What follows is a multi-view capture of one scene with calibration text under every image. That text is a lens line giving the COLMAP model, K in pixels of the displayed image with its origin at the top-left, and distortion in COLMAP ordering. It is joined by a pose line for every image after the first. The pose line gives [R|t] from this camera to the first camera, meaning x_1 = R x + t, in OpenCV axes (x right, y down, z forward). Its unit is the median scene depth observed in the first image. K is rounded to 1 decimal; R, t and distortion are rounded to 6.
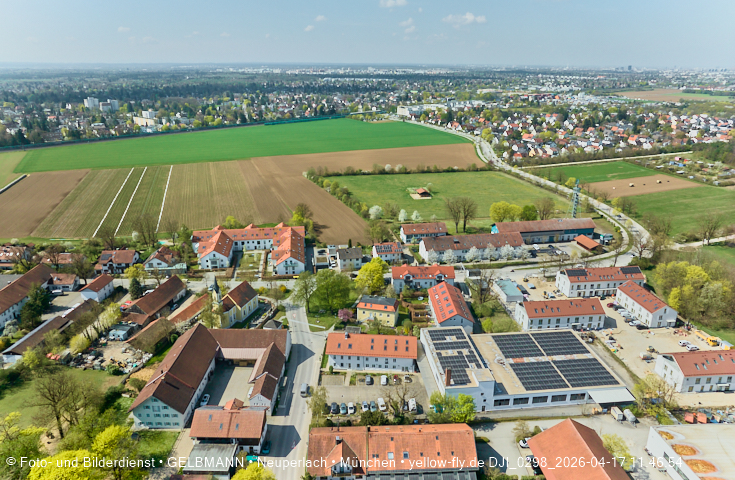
lens RADIAL K [[490.2, 0, 366.9], [0, 490.2, 220.7], [0, 0, 1]] dist [-0.028925, 0.017553]
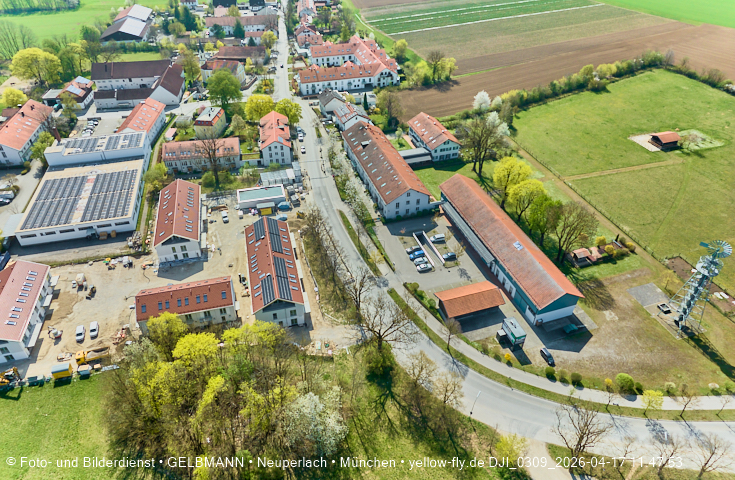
lens RADIAL K [[490.2, 0, 366.9], [0, 490.2, 220.7], [0, 0, 1]] dist [-0.028925, 0.017553]
pose [[0.154571, 0.589964, -0.792496, 0.972817], [-0.309907, 0.790605, 0.528111, -0.299393], [0.938118, 0.163970, 0.305038, 0.932632]]
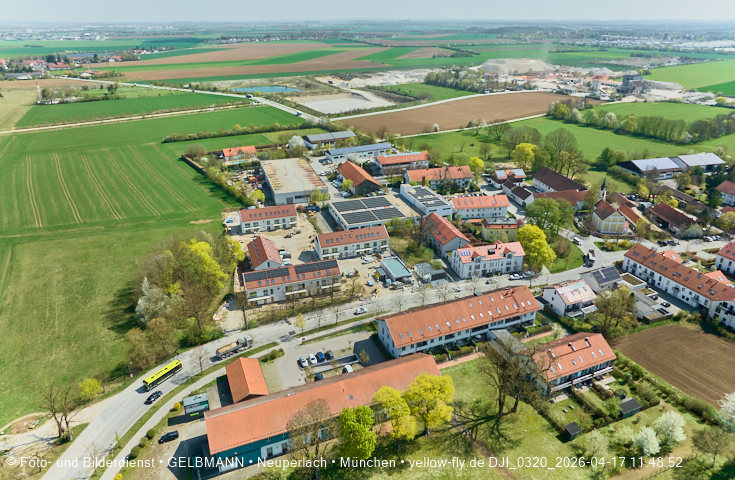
lens RADIAL K [[490.2, 0, 366.9], [0, 490.2, 220.7], [0, 0, 1]] dist [-0.028925, 0.017553]
pose [[-0.971667, 0.089712, -0.218666, 0.539035], [-0.073717, 0.763984, 0.641010, -0.517665], [0.224563, 0.638968, -0.735725, 1.619425]]
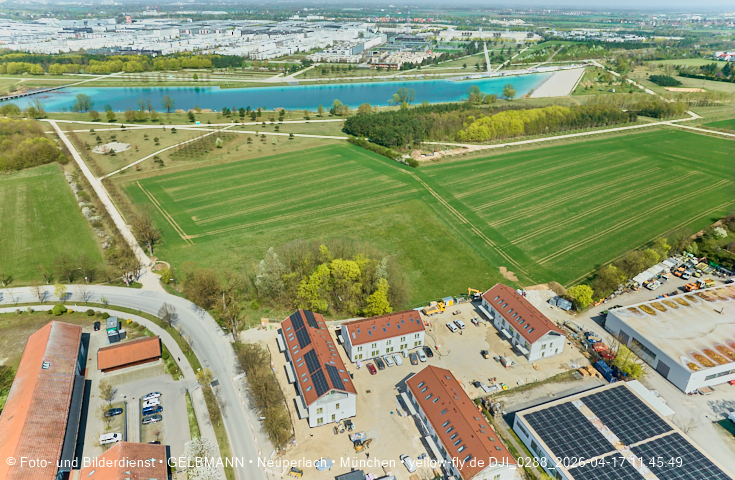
lens RADIAL K [[490.2, 0, 366.9], [0, 490.2, 220.7], [0, 0, 1]] dist [-0.028925, 0.017553]
pose [[-0.238003, -0.407152, 0.881806, -0.008824], [0.289722, 0.836802, 0.464569, -0.301559], [-0.927047, 0.366047, -0.081200, 0.945204]]
